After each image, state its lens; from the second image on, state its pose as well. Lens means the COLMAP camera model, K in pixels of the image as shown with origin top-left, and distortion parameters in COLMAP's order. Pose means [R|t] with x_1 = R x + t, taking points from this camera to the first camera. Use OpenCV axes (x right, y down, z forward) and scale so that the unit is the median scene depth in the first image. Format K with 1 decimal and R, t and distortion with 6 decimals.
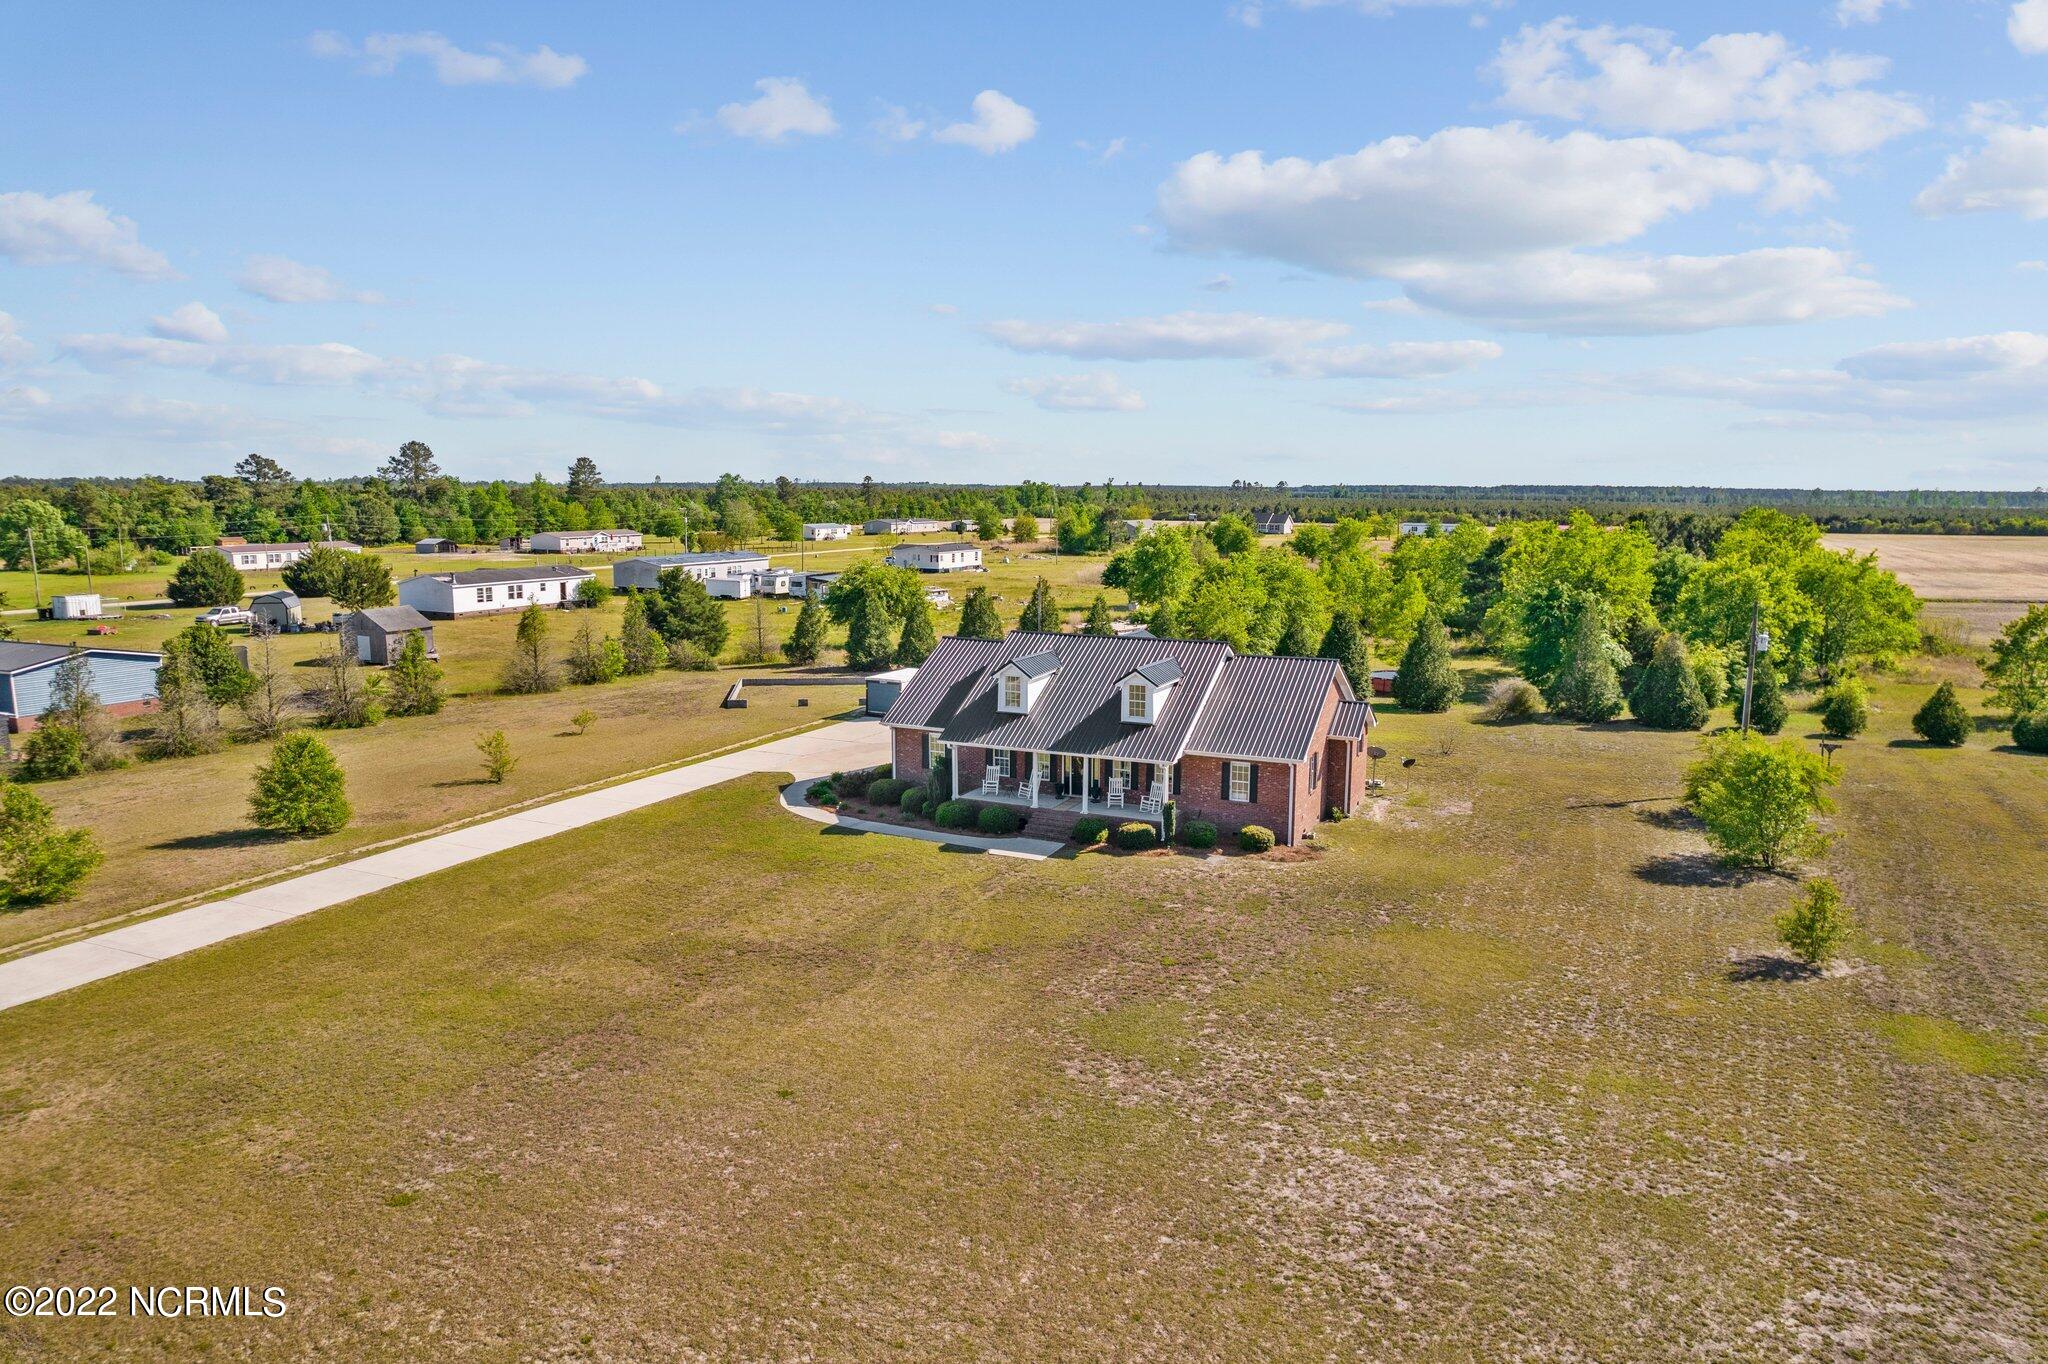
lens RADIAL K [[1310.0, 0, 1024.0], [0, 1310.0, 682.0], [0, 0, 1]] dist [-0.075034, 0.078807]
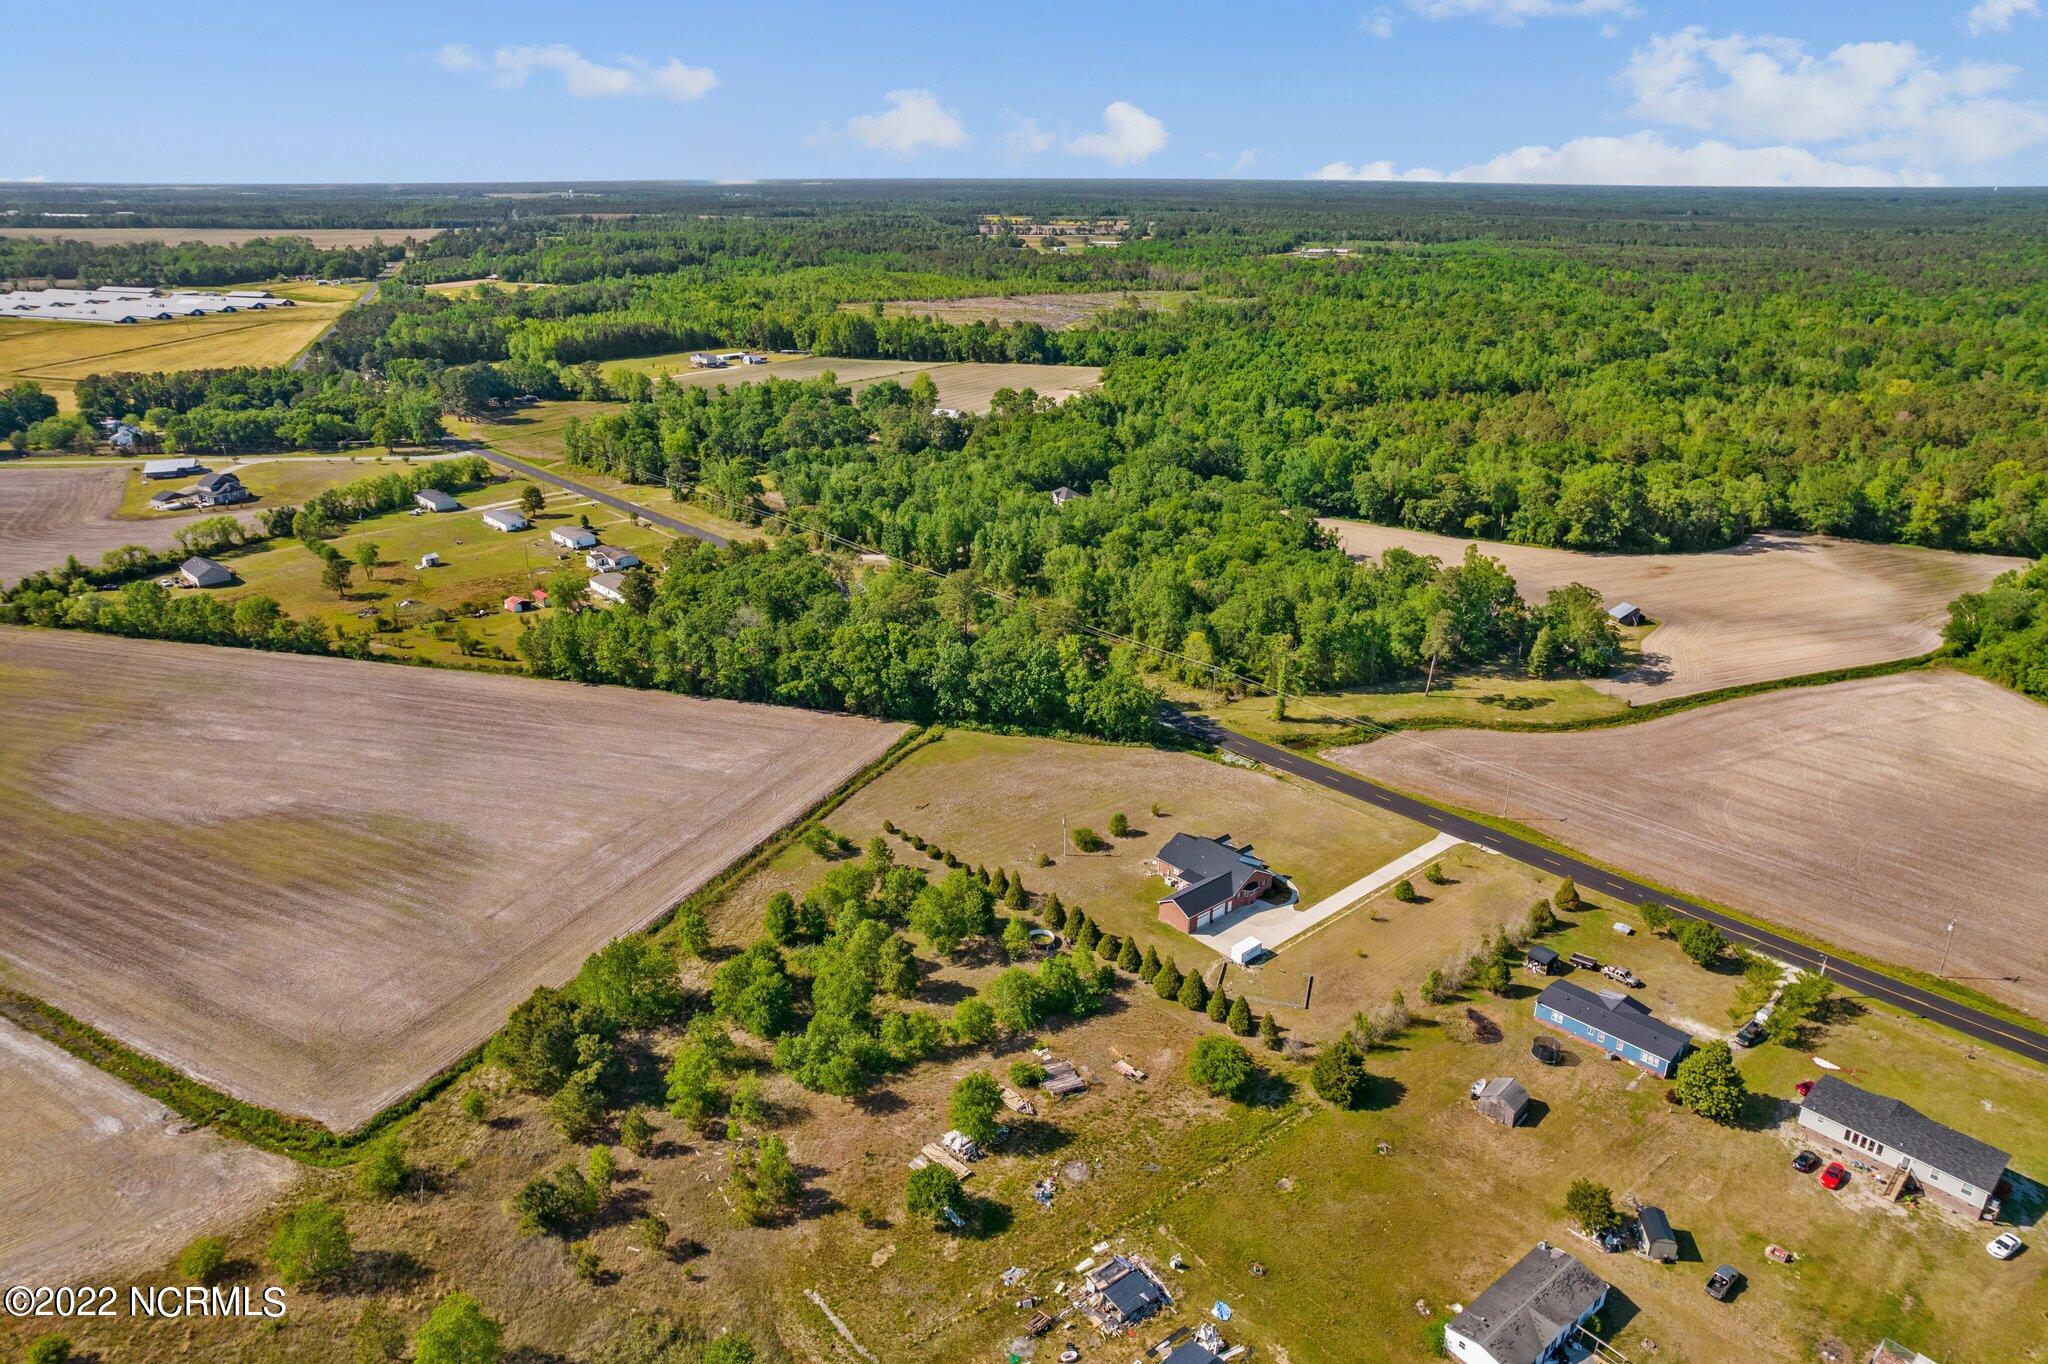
lens RADIAL K [[1309.5, 0, 1031.0], [0, 1309.5, 689.6], [0, 0, 1]] dist [-0.069826, 0.050743]
pose [[-0.913601, -0.155301, 0.375786, -1.008546], [0.054283, 0.869332, 0.491238, -2.976352], [-0.402973, 0.469194, -0.785792, 5.003256]]
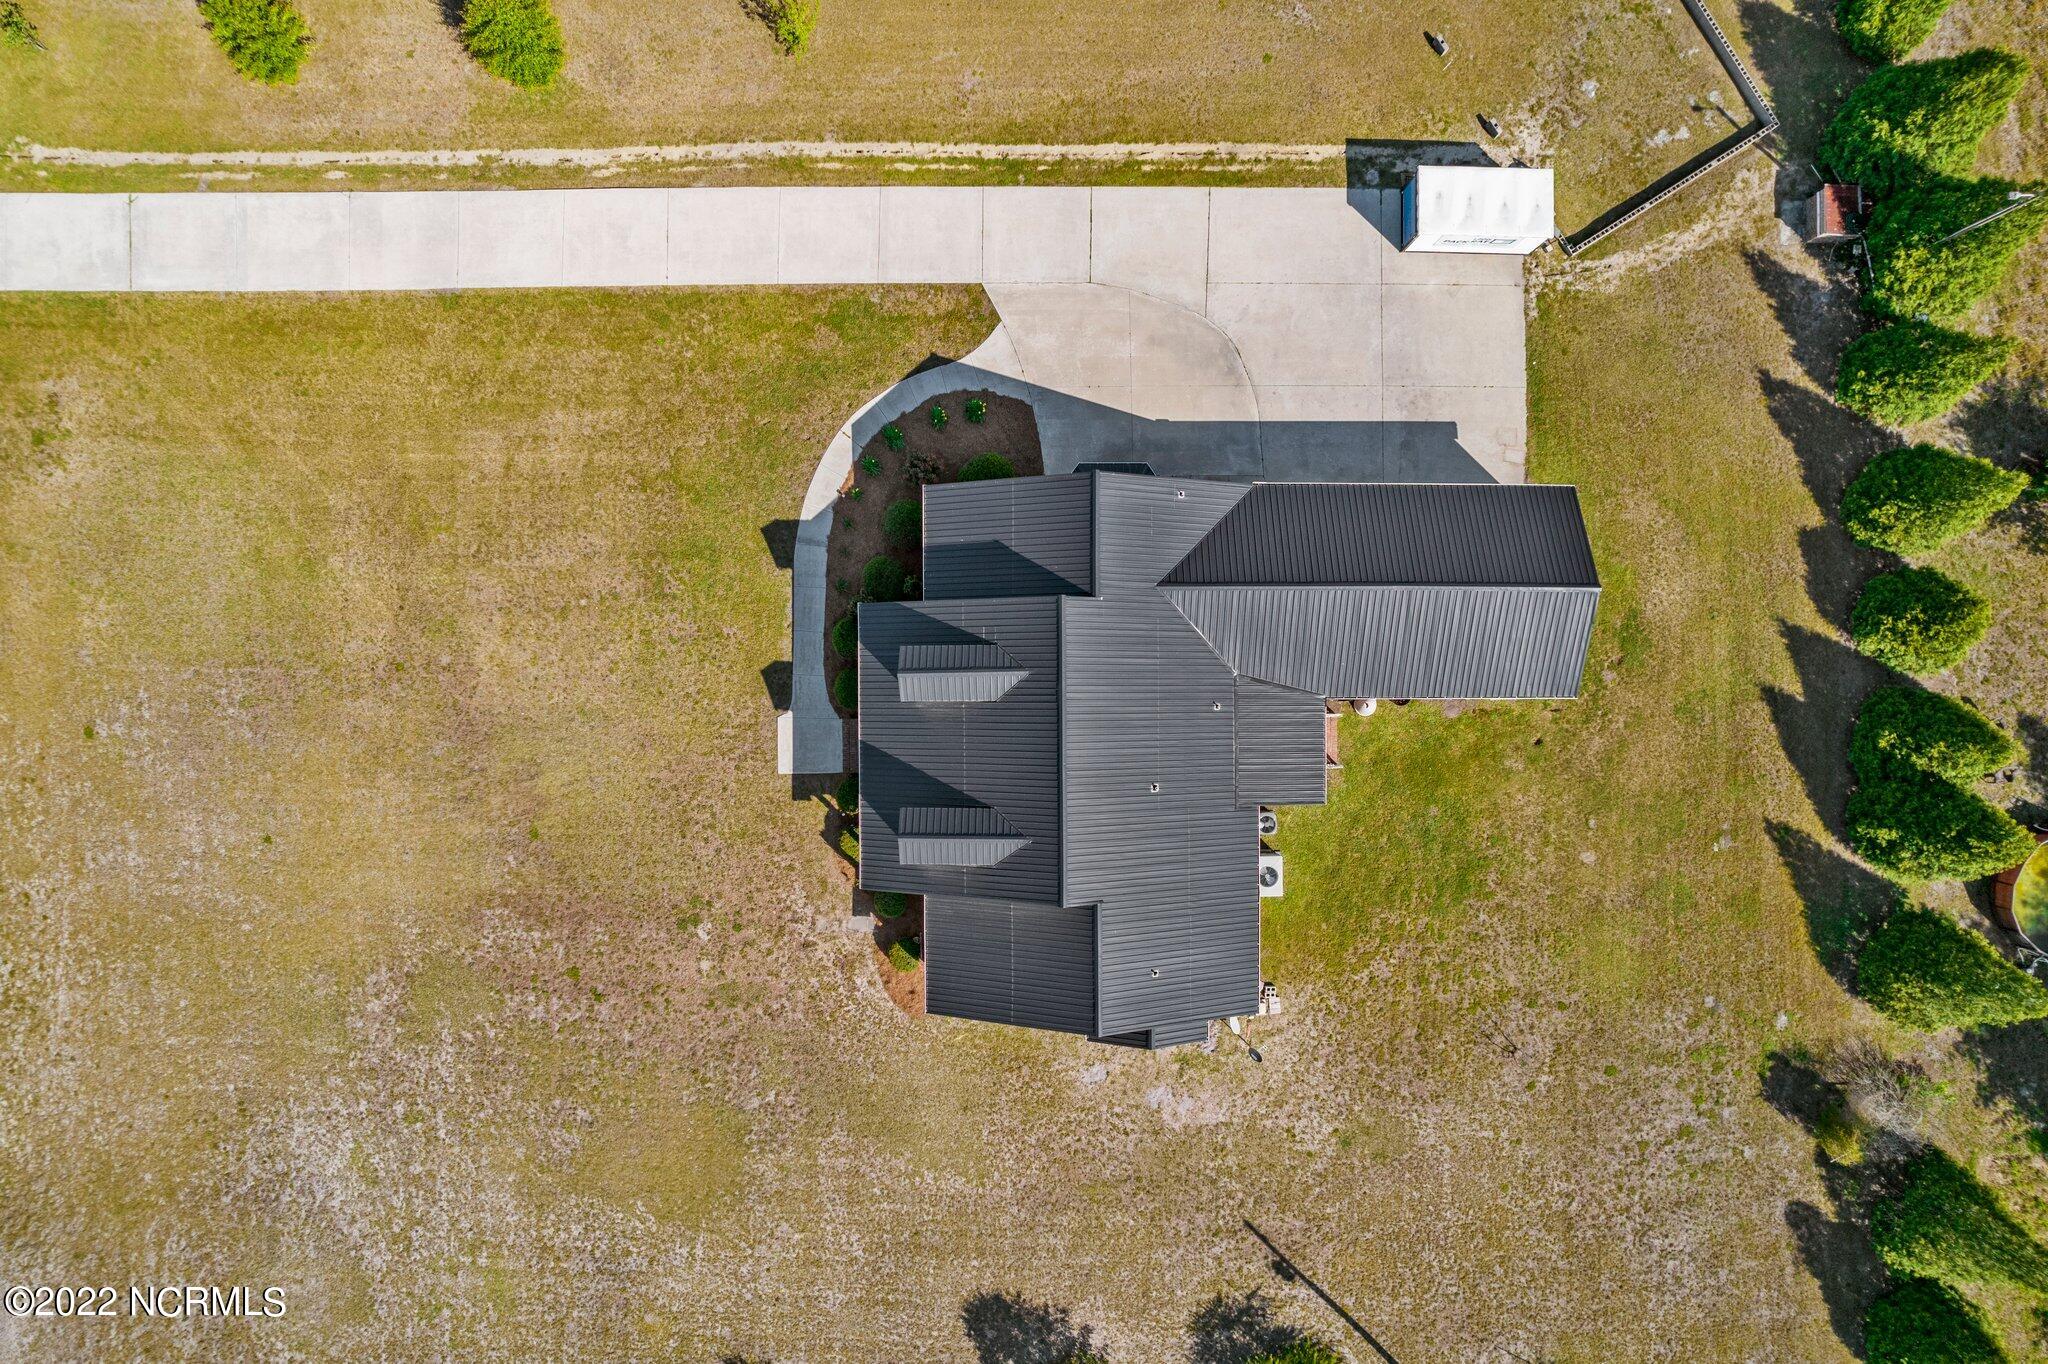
lens RADIAL K [[1310.0, 0, 1024.0], [0, 1310.0, 682.0], [0, 0, 1]] dist [-0.075034, 0.078807]
pose [[0.425262, 0.905060, -0.004284, 0.034404], [-0.132301, 0.066845, 0.988953, -0.894516], [0.895348, -0.419997, 0.148167, 1.033140]]
